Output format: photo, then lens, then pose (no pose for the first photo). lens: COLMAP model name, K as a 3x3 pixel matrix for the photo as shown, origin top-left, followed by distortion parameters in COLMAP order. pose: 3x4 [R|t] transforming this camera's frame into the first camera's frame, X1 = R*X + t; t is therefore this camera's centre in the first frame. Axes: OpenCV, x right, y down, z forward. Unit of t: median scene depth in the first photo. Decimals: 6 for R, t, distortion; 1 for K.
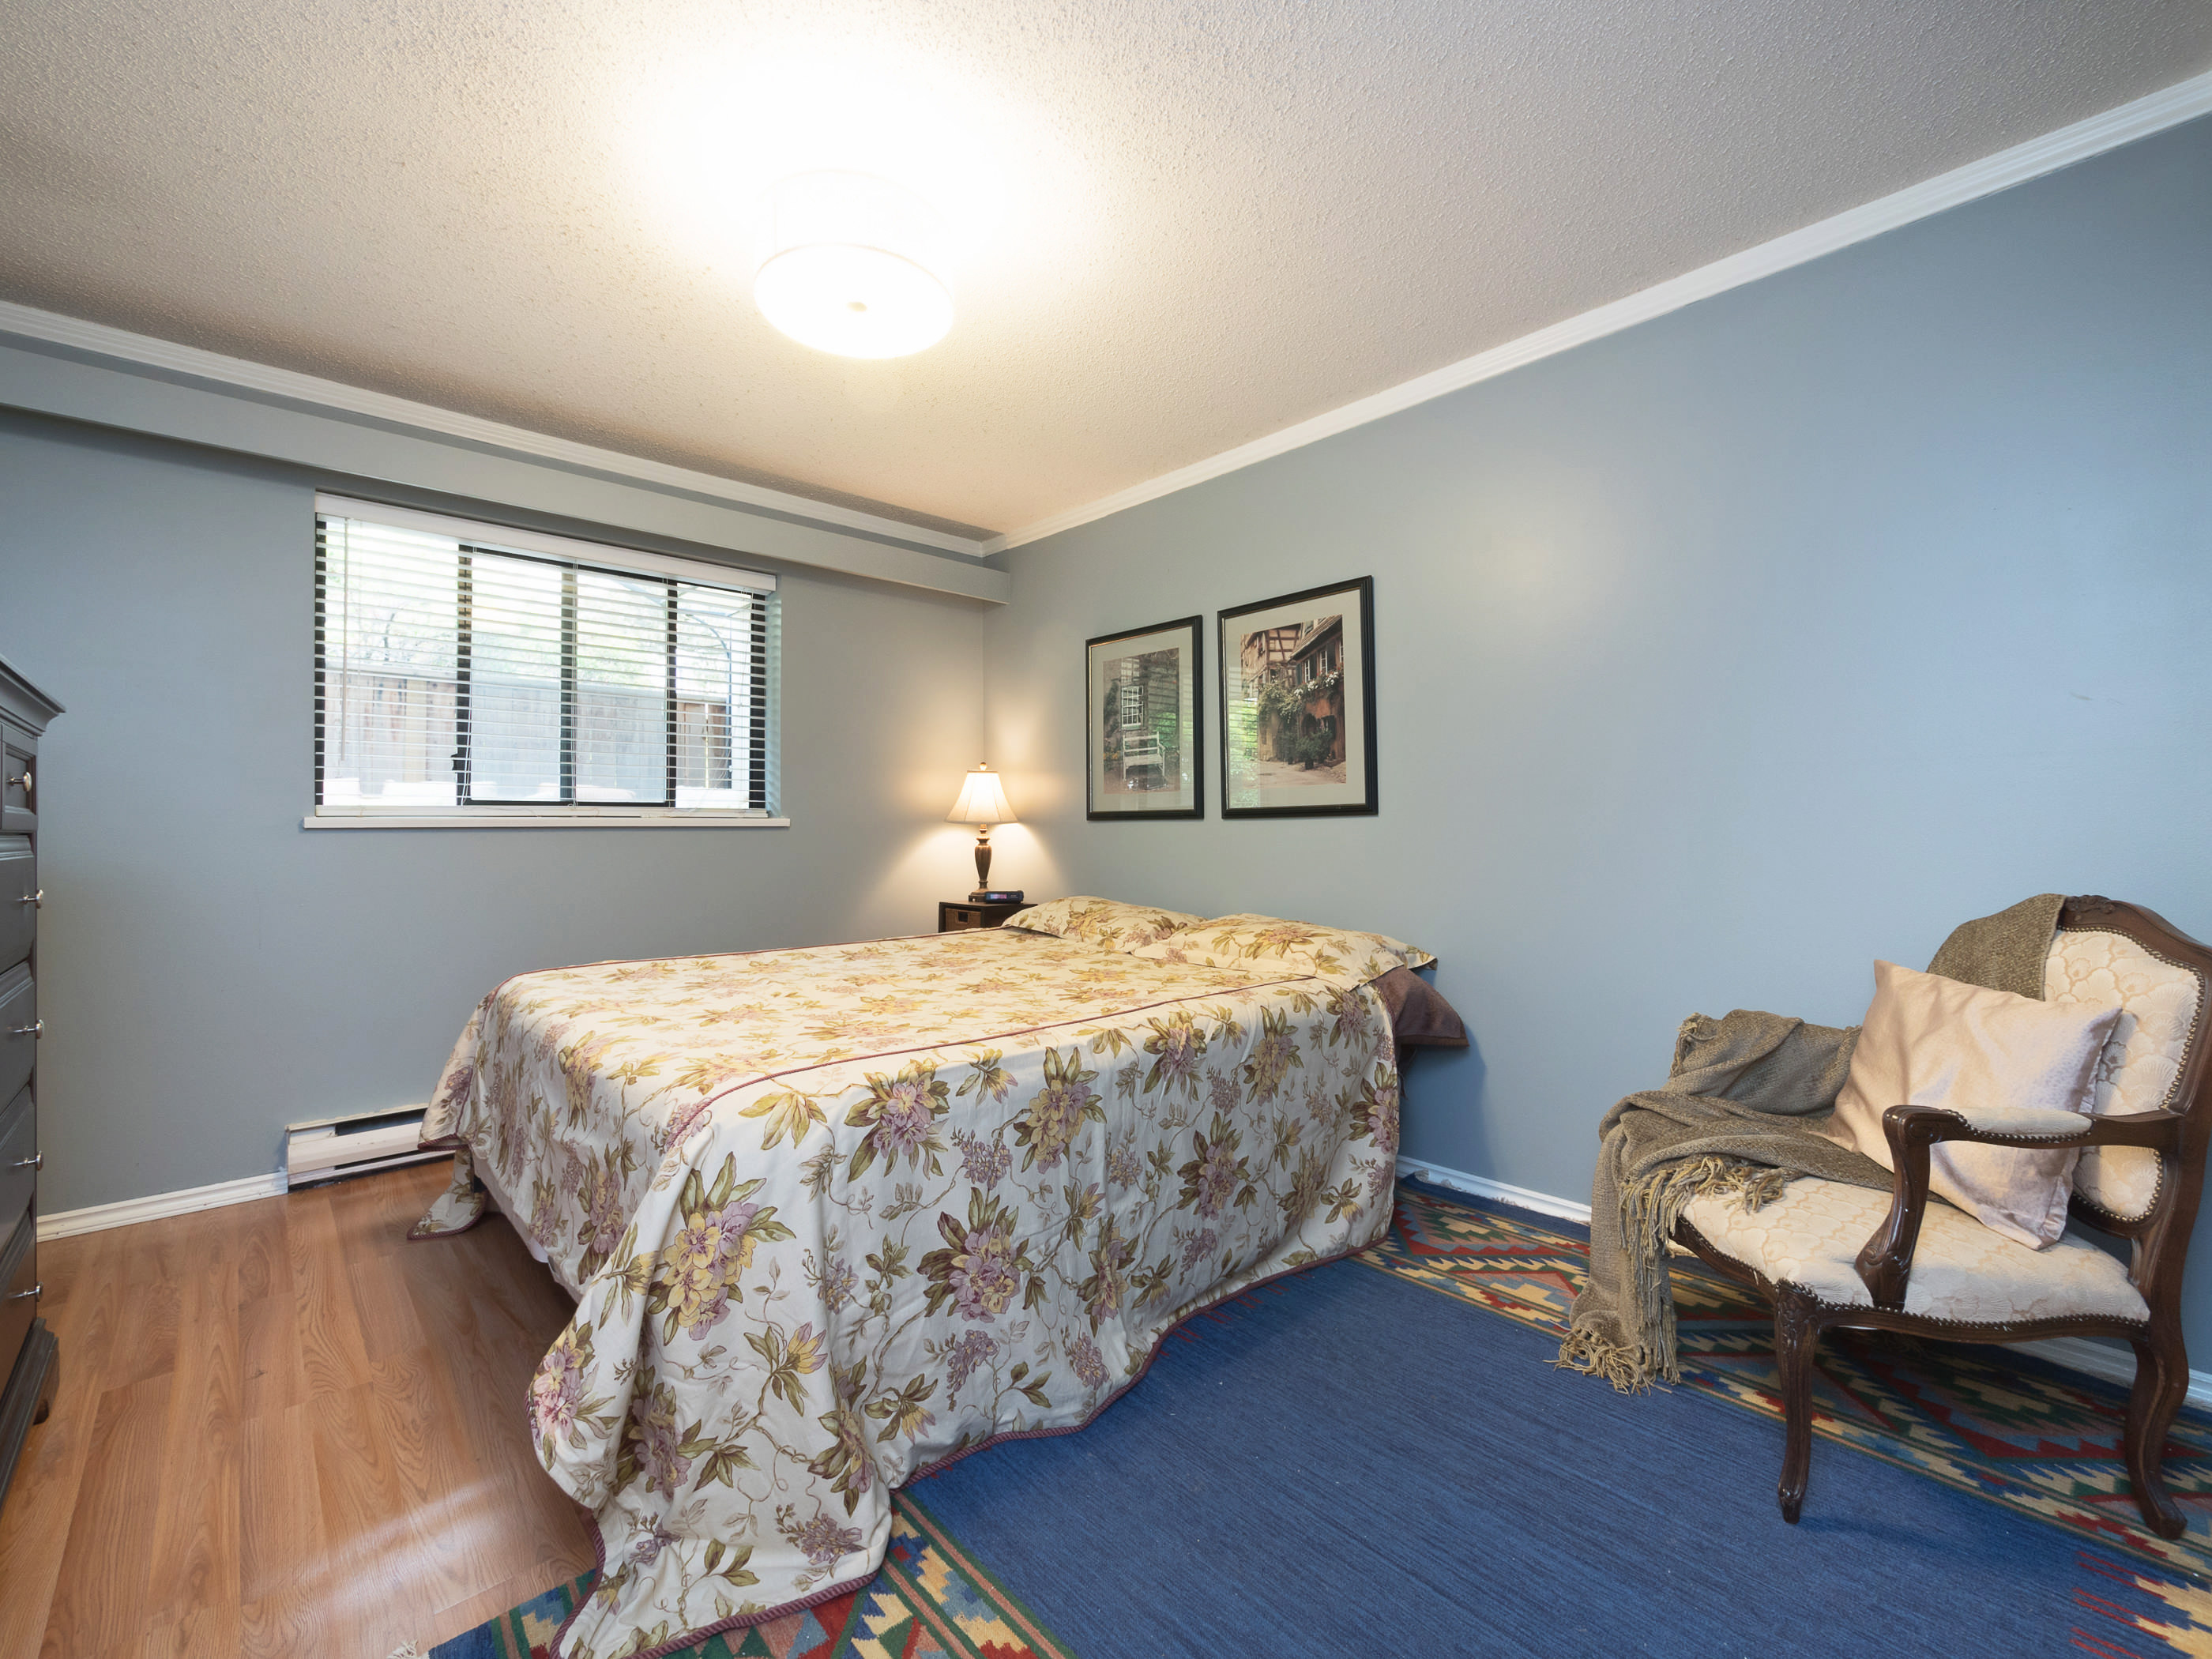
lens RADIAL K [[950.7, 0, 1106.4], [0, 950.7, 817.7], [0, 0, 1]] dist [-0.004800, 0.001580]
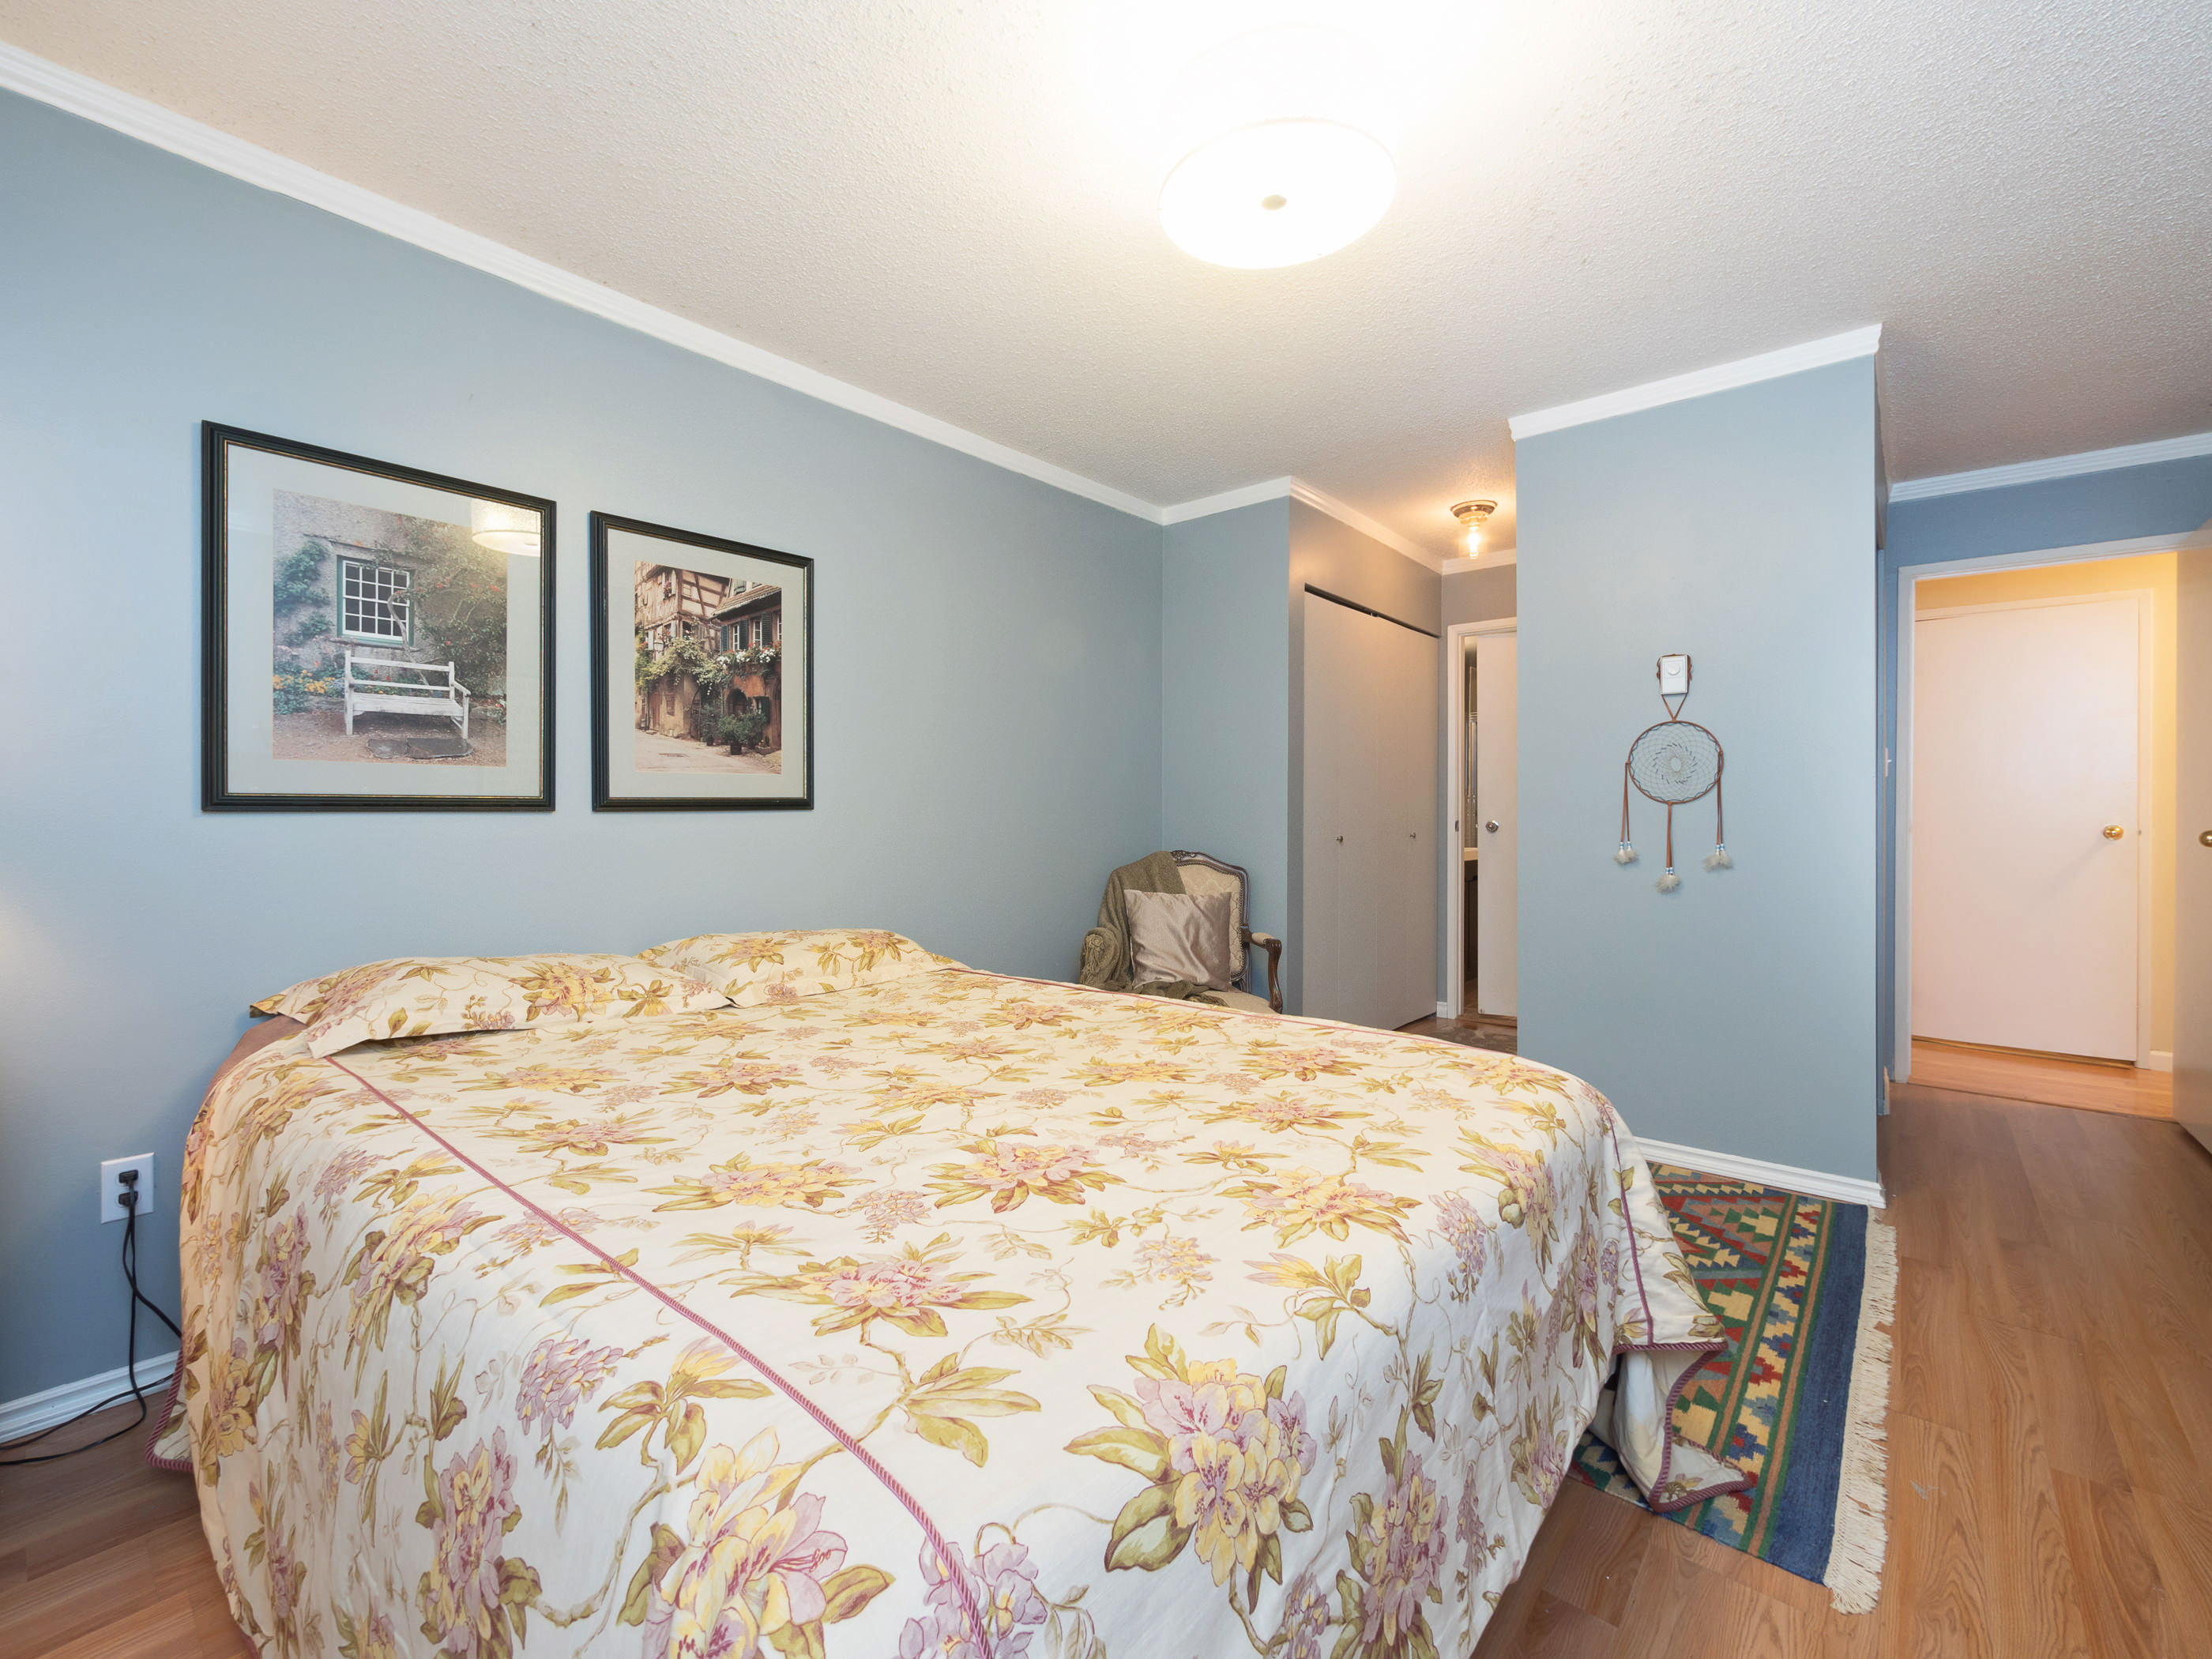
lens RADIAL K [[950.7, 0, 1099.6], [0, 950.7, 820.7], [0, 0, 1]] dist [-0.004800, 0.001580]
pose [[-0.134377, -0.006731, 0.990907, -0.653694], [-0.007932, 0.999952, 0.005716, 0.000656], [-0.990899, -0.007092, -0.134424, 0.773605]]
